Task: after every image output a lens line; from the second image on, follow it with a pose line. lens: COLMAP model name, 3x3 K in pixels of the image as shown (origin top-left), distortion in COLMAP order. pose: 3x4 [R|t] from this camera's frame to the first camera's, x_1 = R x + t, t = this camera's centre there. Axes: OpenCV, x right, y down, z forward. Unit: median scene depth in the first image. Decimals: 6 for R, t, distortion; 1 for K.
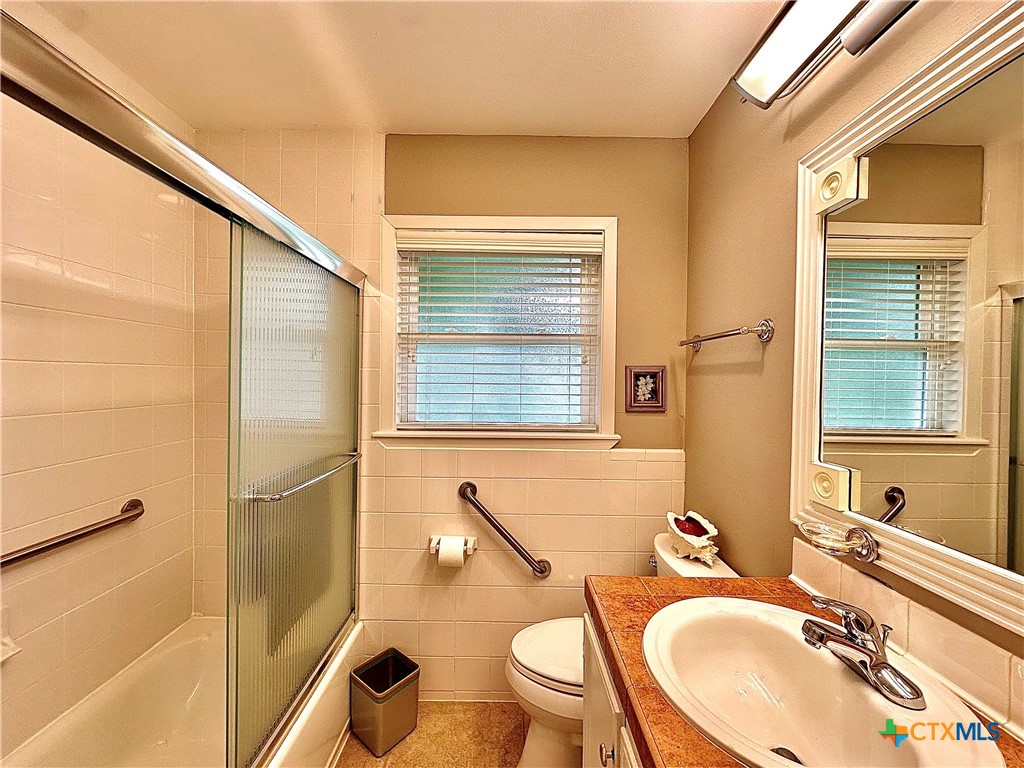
lens RADIAL K [[411.9, 0, 510.3], [0, 411.9, 383.3], [0, 0, 1]] dist [-0.001001, 0.000171]
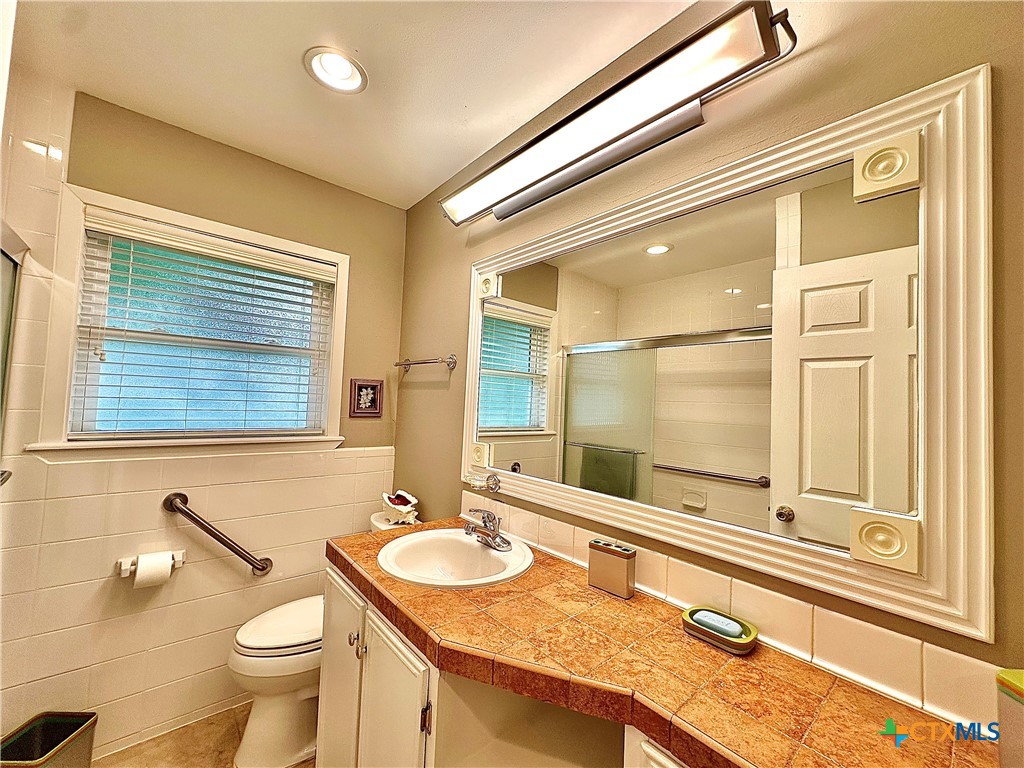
lens RADIAL K [[411.9, 0, 510.3], [0, 411.9, 383.3], [0, 0, 1]] dist [-0.001001, 0.000171]
pose [[0.761181, 0.047485, 0.646799, -0.149474], [-0.026295, 0.998756, -0.042379, 0.009581], [-0.648006, 0.015251, 0.761482, -0.228261]]
